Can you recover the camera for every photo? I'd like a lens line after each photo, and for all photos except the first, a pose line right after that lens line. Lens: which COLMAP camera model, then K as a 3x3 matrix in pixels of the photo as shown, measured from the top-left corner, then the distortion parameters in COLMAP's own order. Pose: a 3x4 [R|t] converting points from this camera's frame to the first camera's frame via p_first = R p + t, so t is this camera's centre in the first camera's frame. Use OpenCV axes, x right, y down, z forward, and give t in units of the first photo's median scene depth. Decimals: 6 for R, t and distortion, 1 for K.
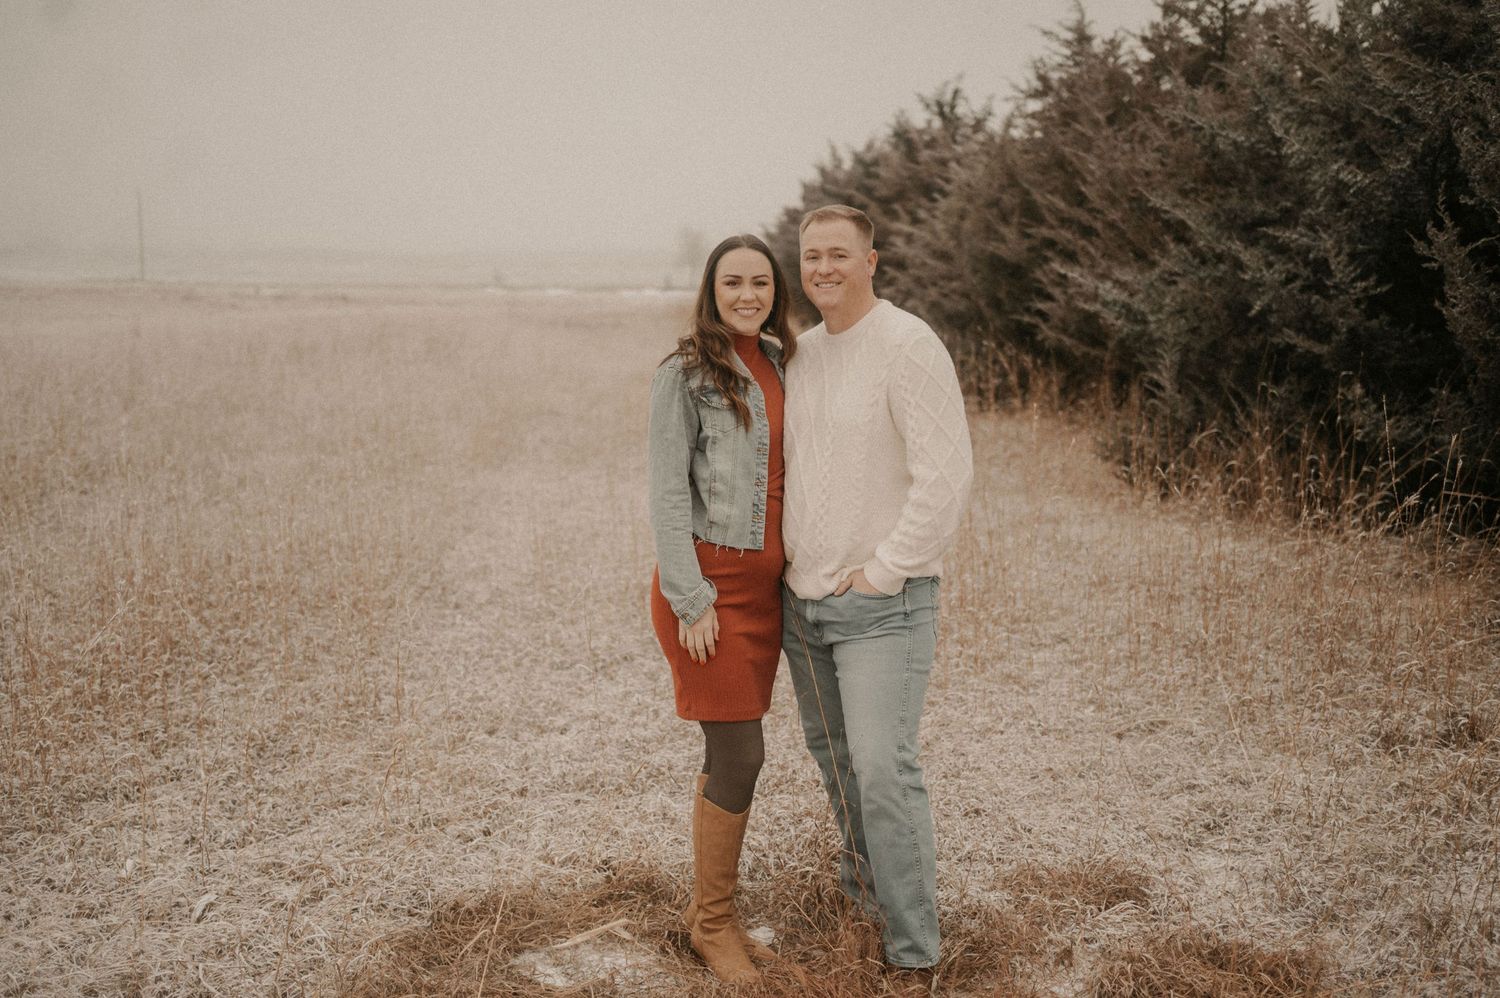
lens RADIAL K [[1771.9, 0, 750.0], [0, 1771.9, 499.0], [0, 0, 1]] dist [0.014663, 0.037267]
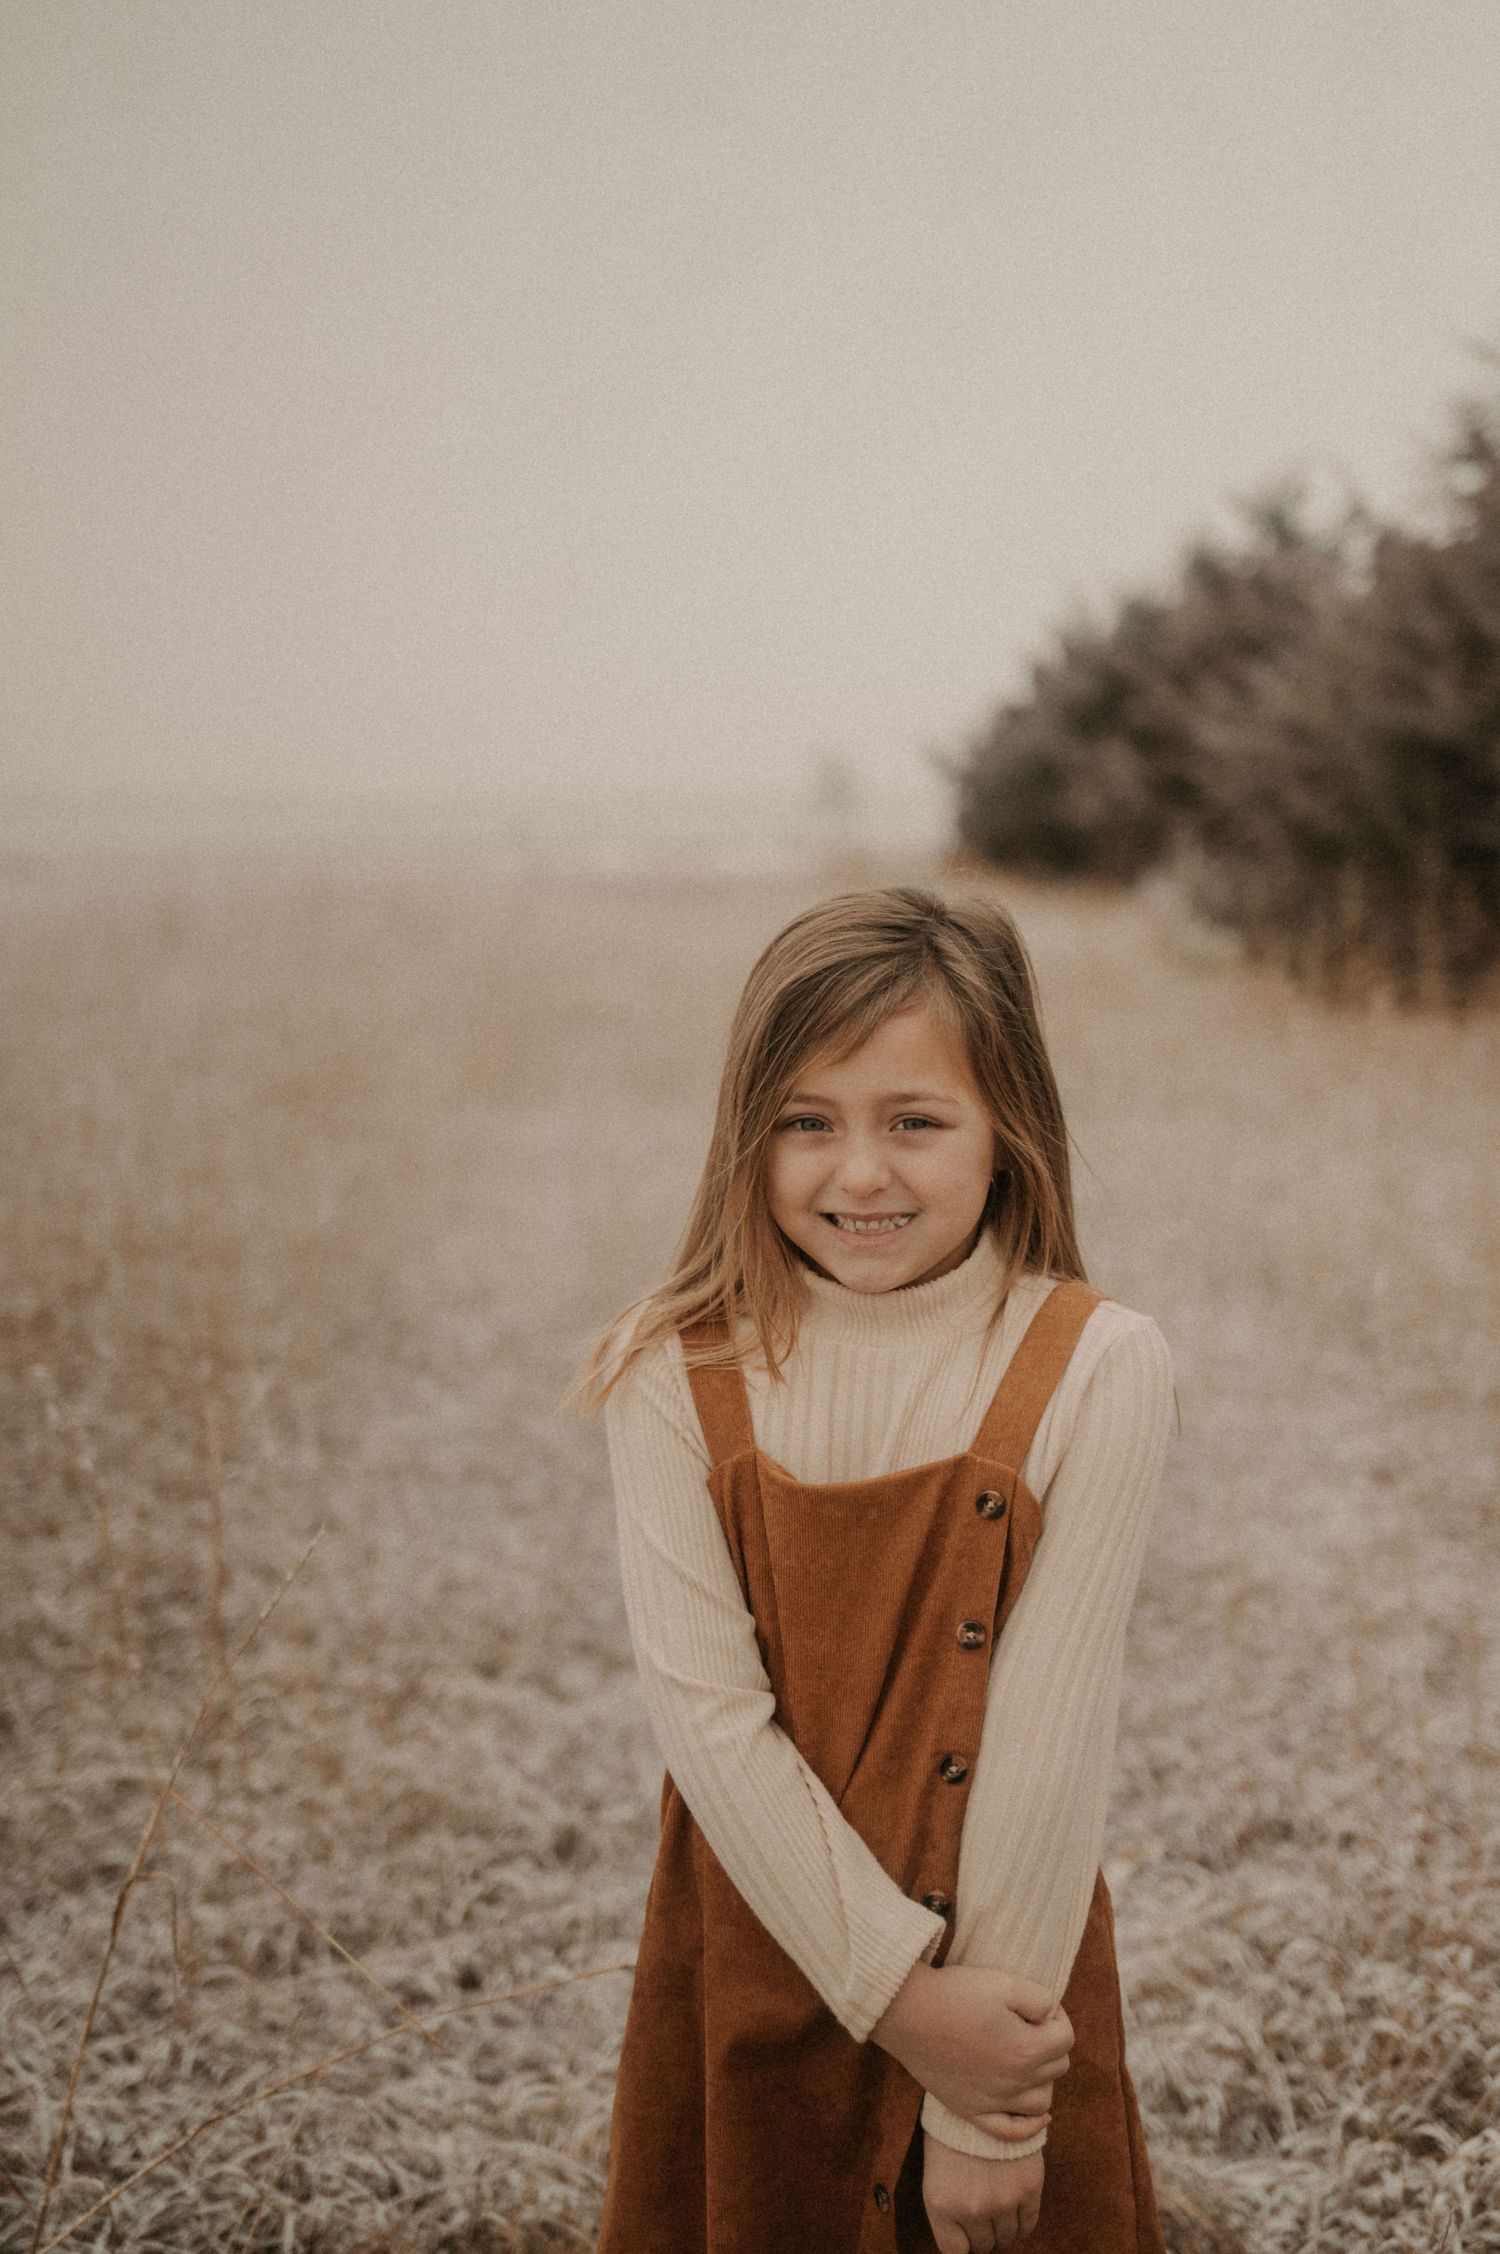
lens RADIAL K [[2883.9, 0, 745.3], [0, 2883.9, 1132.1], [0, 0, 1]] dist [-0.004367, 0.034069]
pose [[0.997952, -0.006161, -0.063668, -0.021558], [0.004730, 0.999733, -0.022608, 0.011146], [0.063791, 0.022260, 0.997715, 0.166326]]
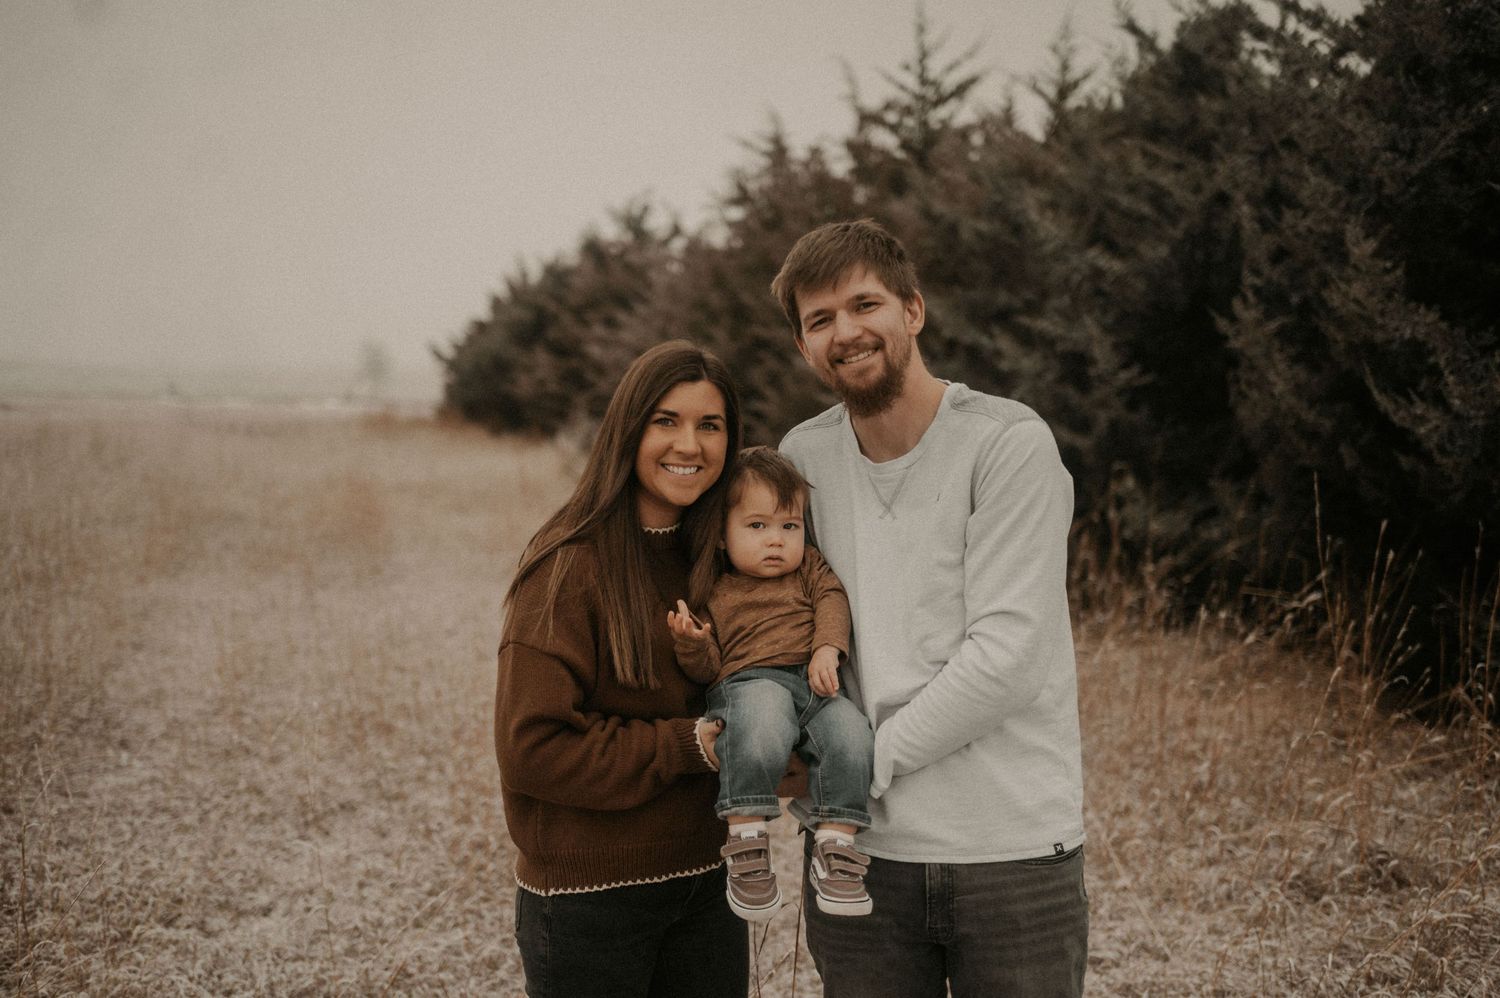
lens RADIAL K [[1718.7, 0, 749.9], [0, 1718.7, 503.9], [0, 0, 1]] dist [0.001959, 0.020812]
pose [[0.983164, -0.000108, 0.182724, -0.018651], [0.011212, 0.998151, -0.059738, 0.001194], [-0.182379, 0.060781, 0.981348, 0.116371]]
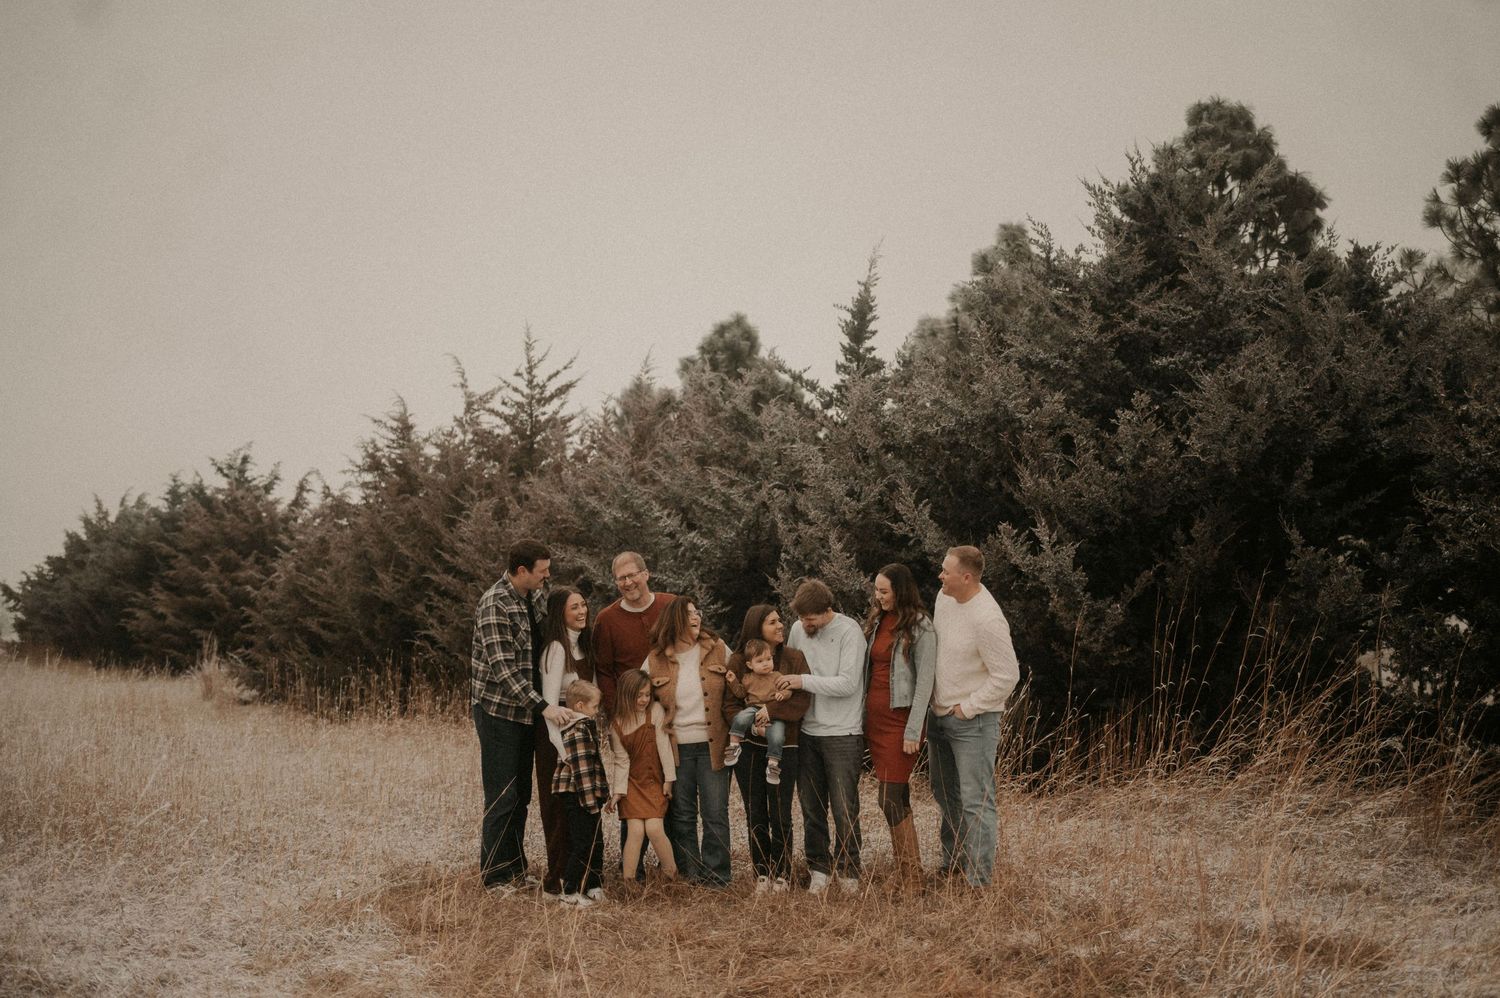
lens RADIAL K [[1714.5, 0, 750.0], [0, 1714.5, 499.0], [0, 0, 1]] dist [-0.012378, 0.019469]
pose [[0.897734, 0.029475, 0.439551, -0.271275], [0.058553, 0.980923, -0.185367, 0.064311], [-0.436629, 0.192147, 0.878883, -0.351990]]
